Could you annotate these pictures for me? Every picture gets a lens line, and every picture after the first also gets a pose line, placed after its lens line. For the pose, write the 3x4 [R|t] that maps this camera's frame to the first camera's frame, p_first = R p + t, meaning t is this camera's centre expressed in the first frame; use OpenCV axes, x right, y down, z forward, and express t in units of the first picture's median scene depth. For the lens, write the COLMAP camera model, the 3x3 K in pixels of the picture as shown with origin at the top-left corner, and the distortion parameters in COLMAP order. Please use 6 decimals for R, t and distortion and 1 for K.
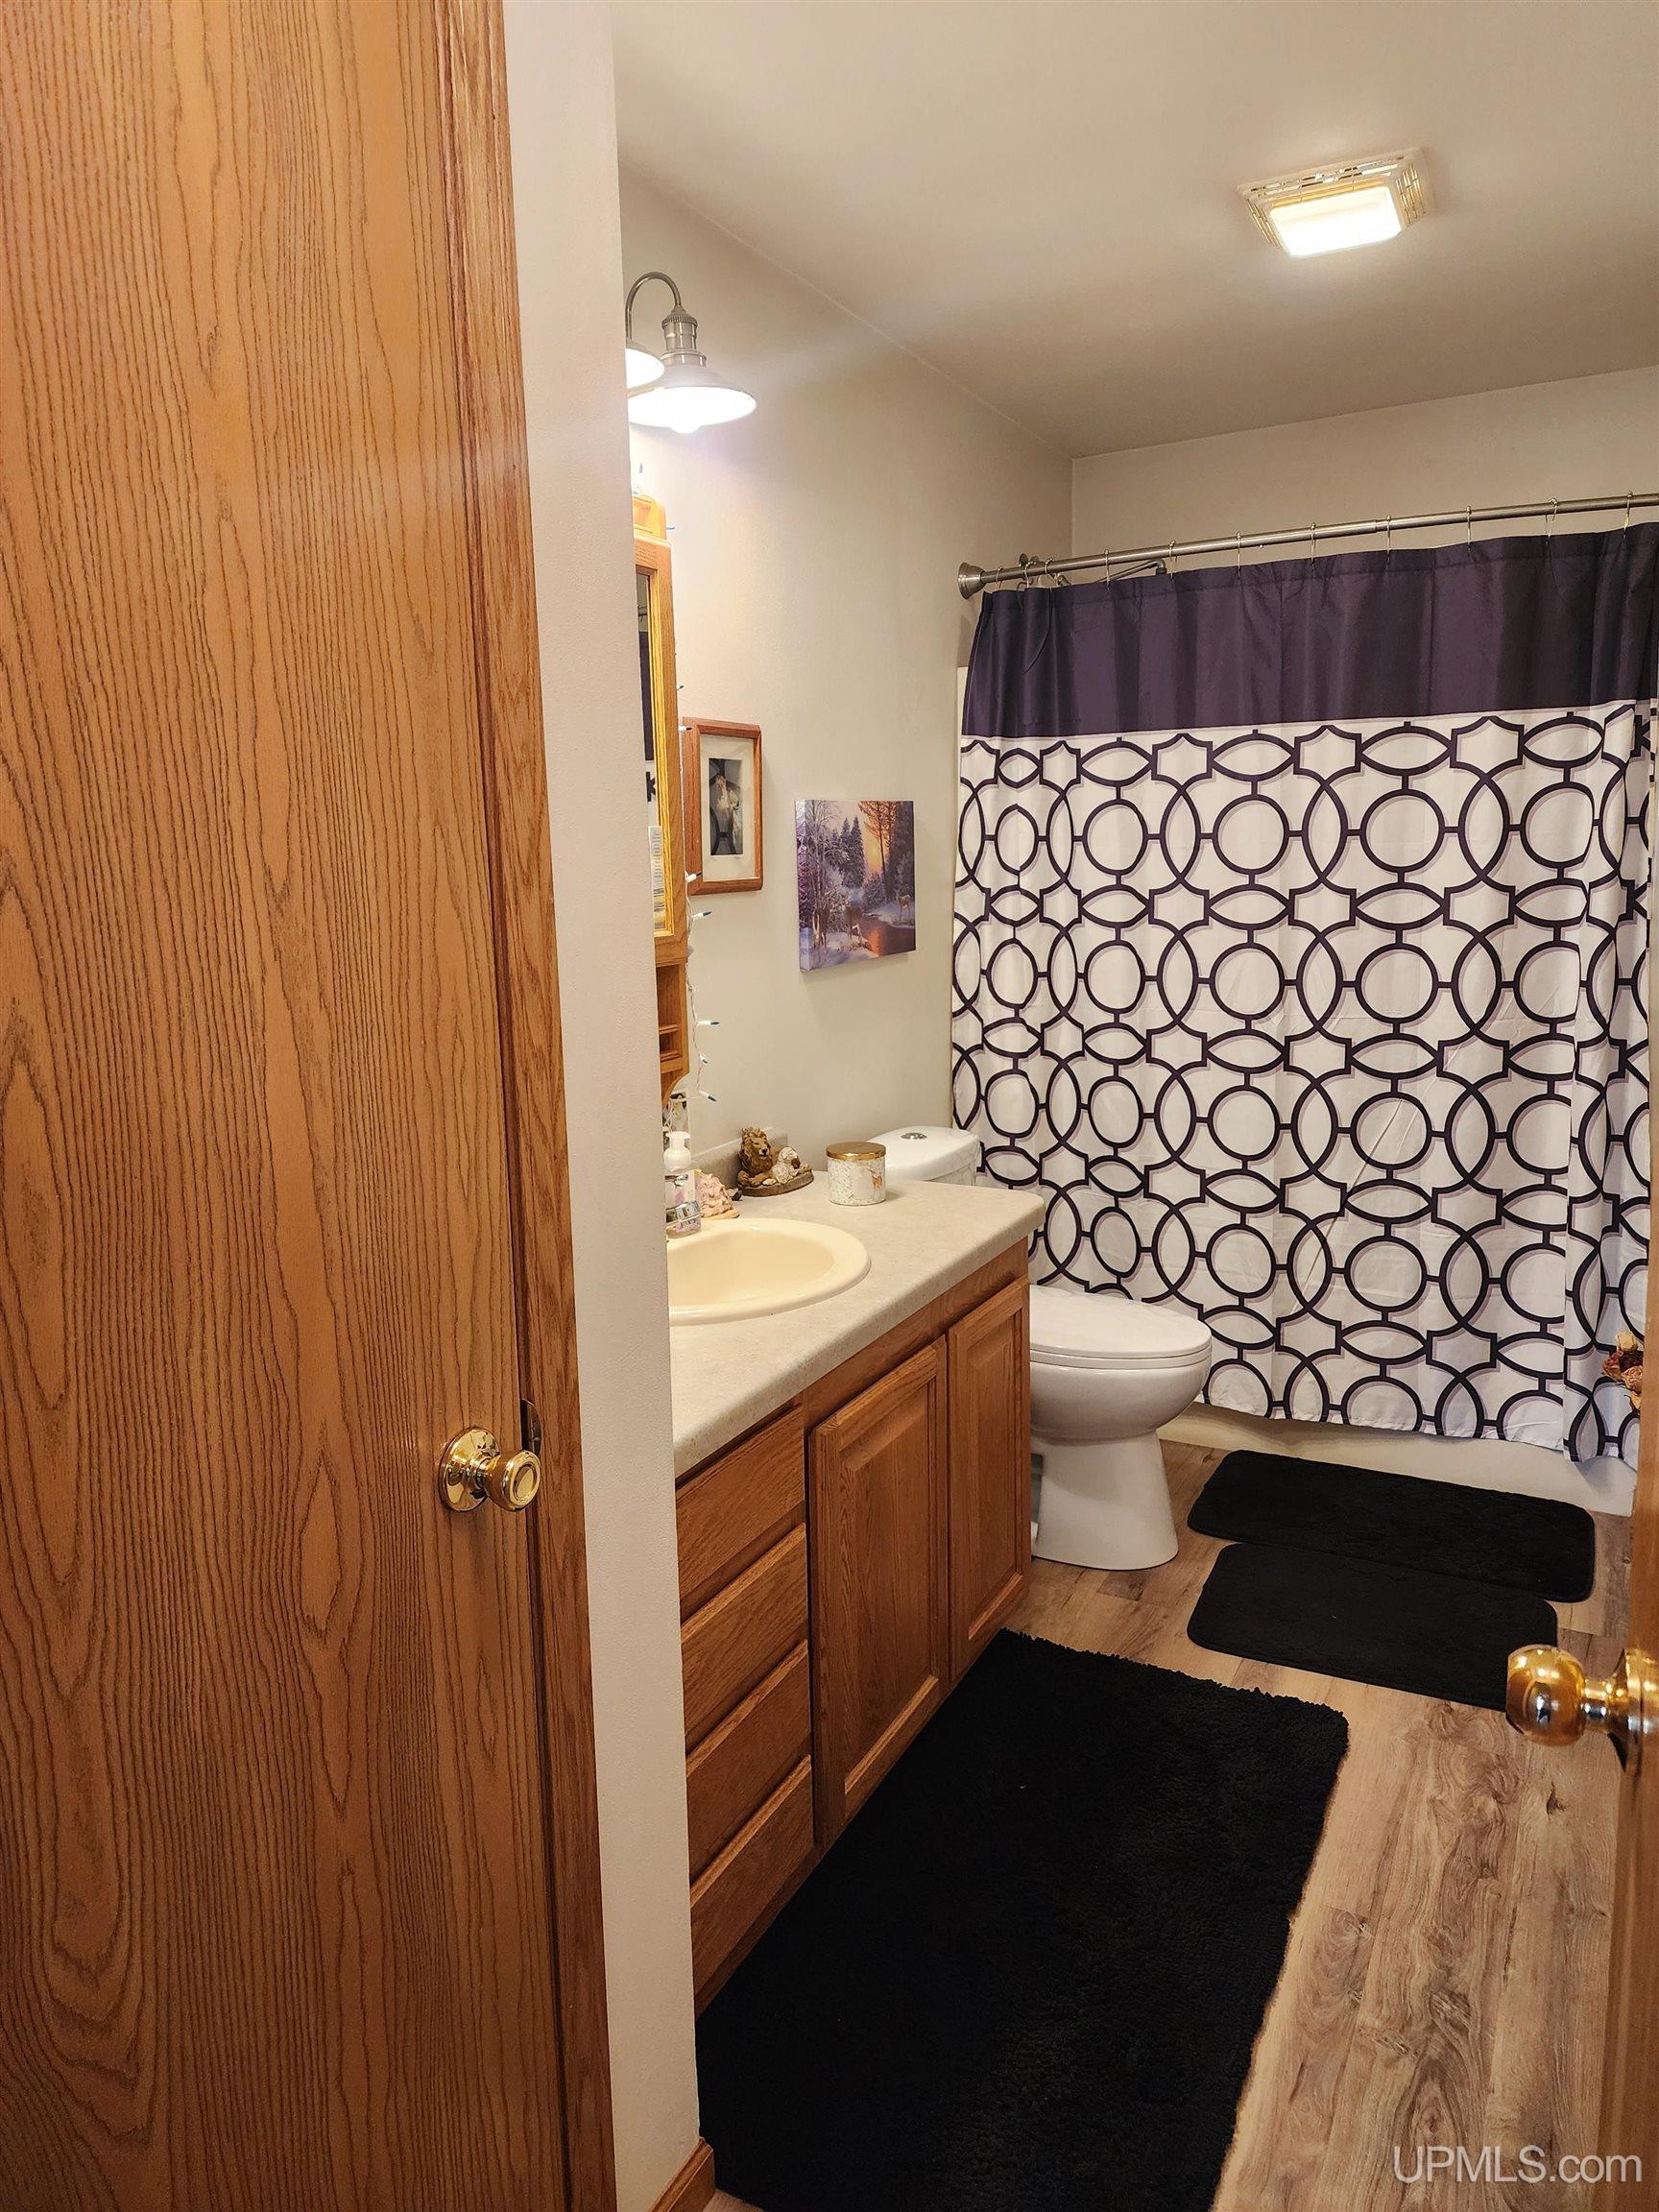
lens RADIAL K [[1499.7, 0, 784.9], [0, 1499.7, 1100.3], [0, 0, 1]] dist [0.169311, -0.364840]
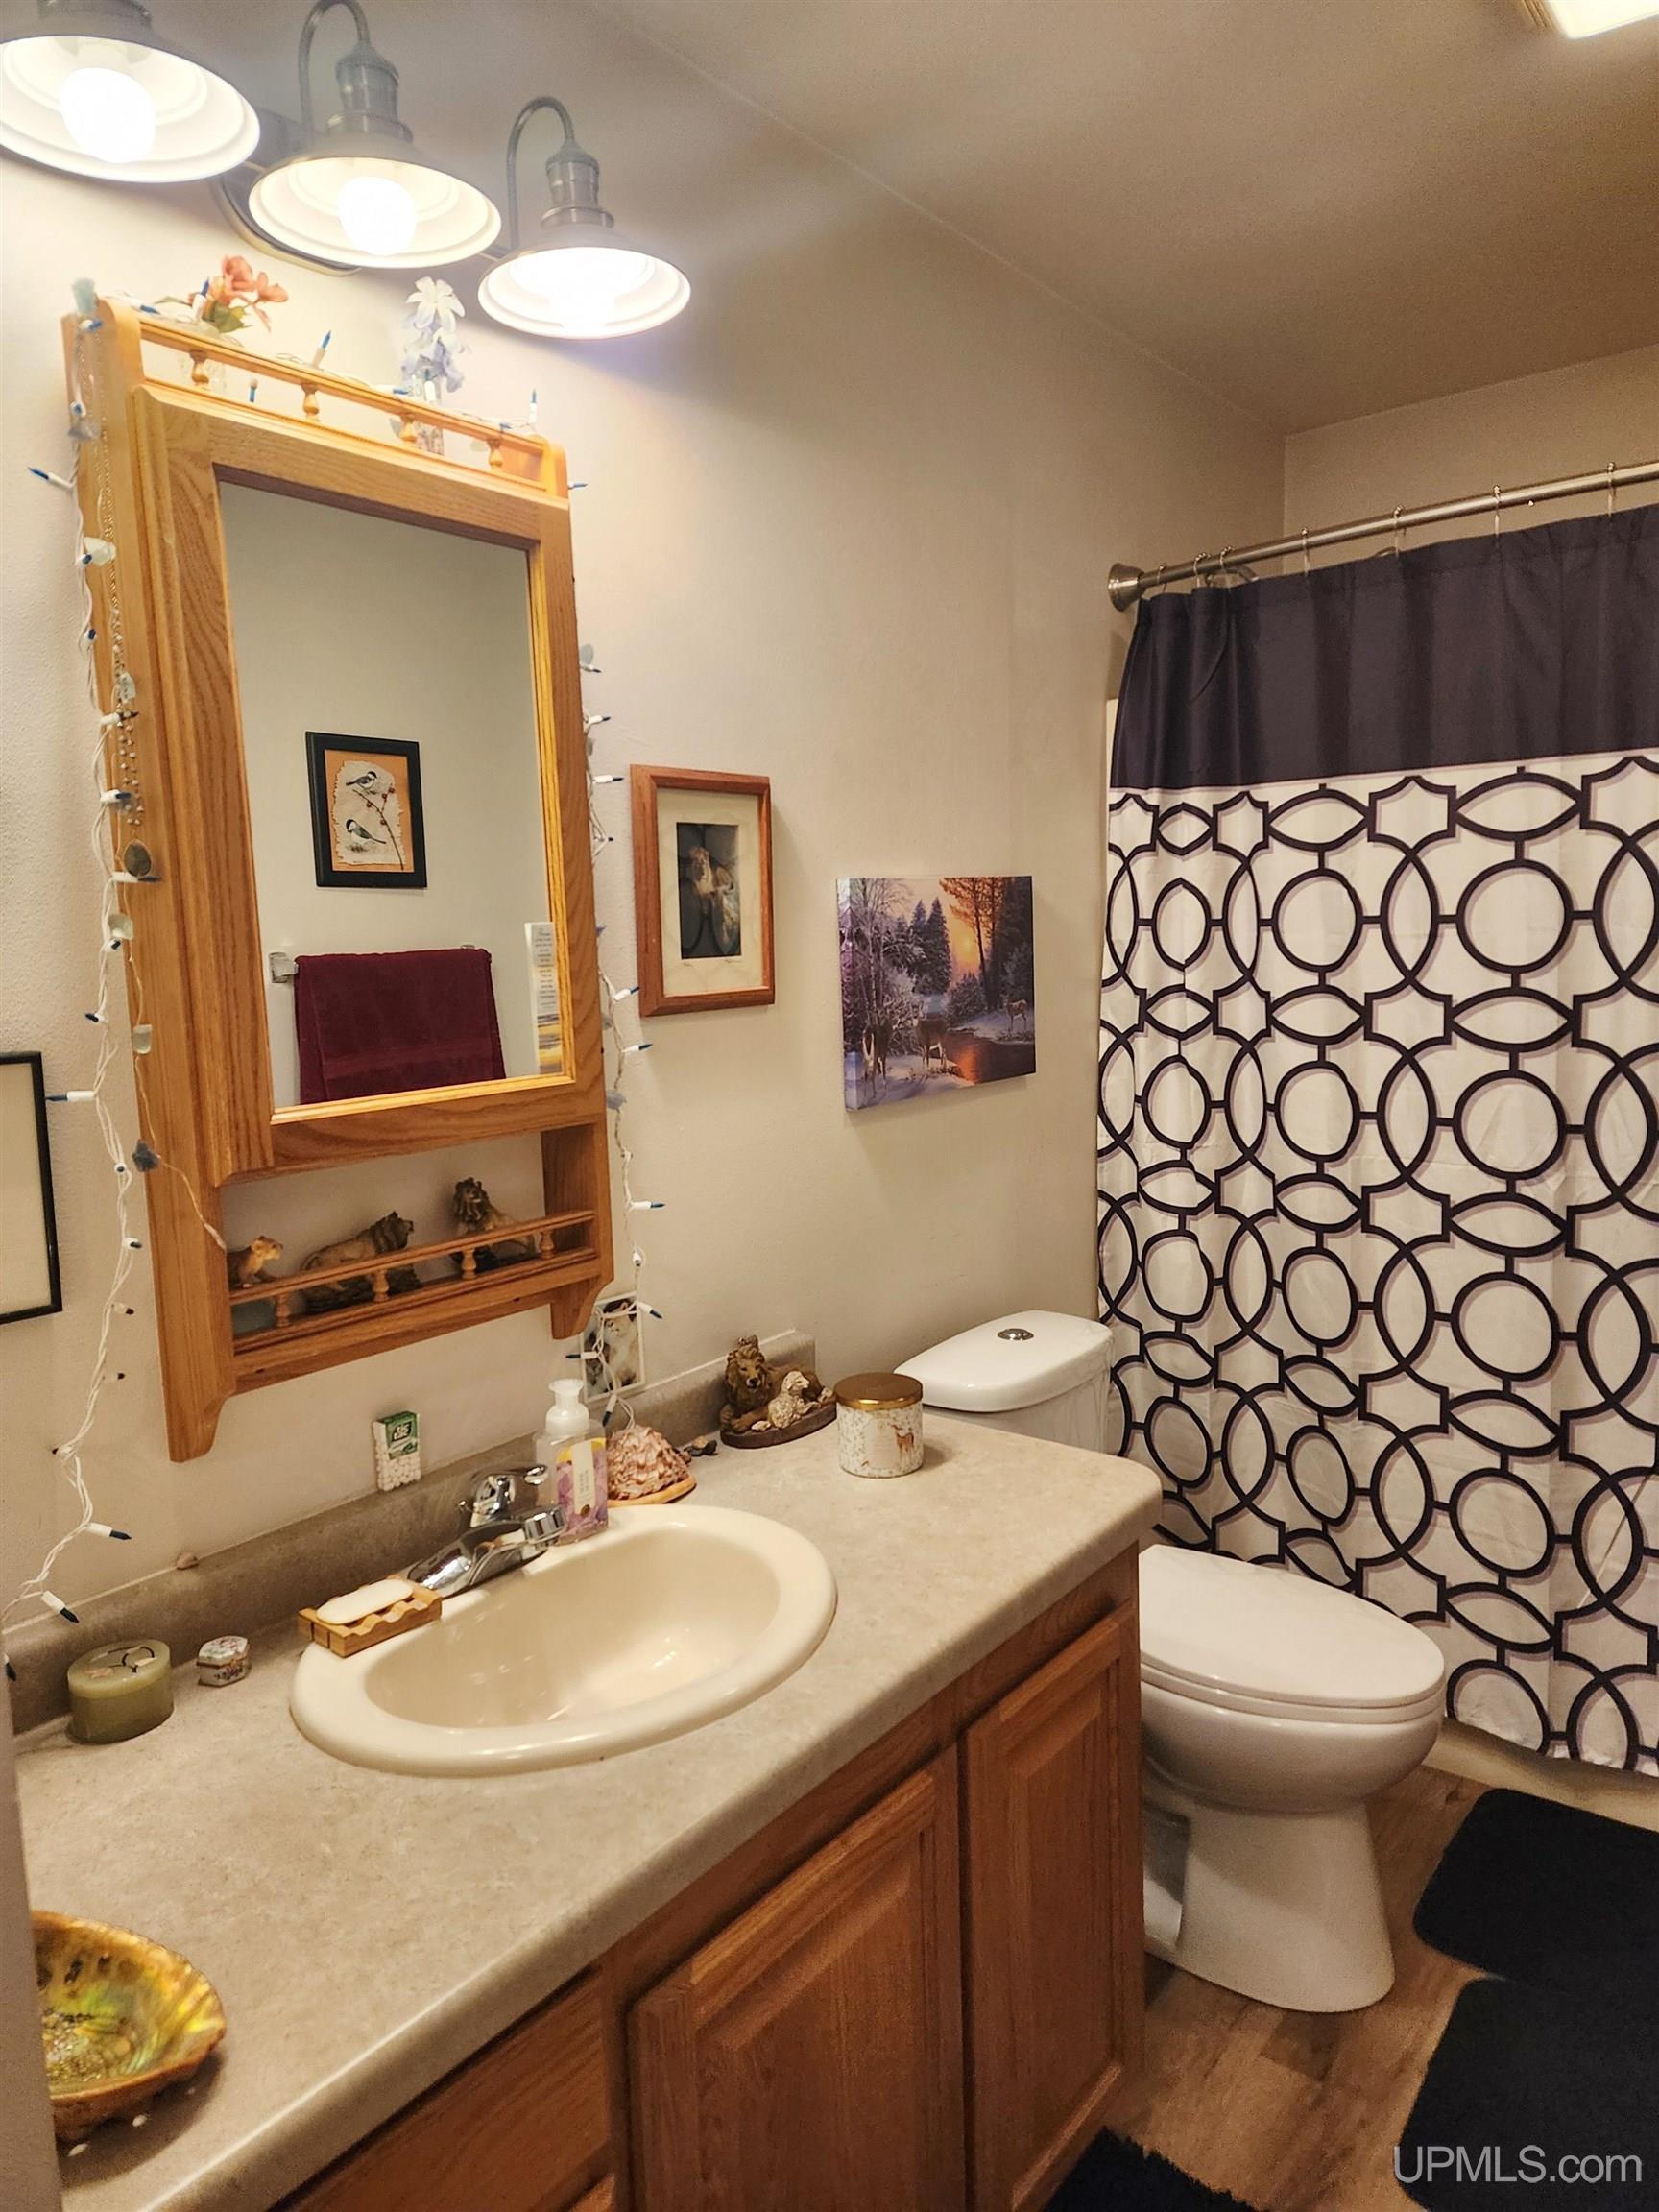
lens RADIAL K [[1455.9, 0, 819.2], [0, 1455.9, 1118.7], [0, 0, 1]] dist [0.088232, -0.077583]
pose [[0.985963, 0.011985, -0.166532, 0.102928], [-0.016753, 0.999488, -0.027253, -0.056366], [0.166120, 0.029660, 0.985659, 0.273115]]
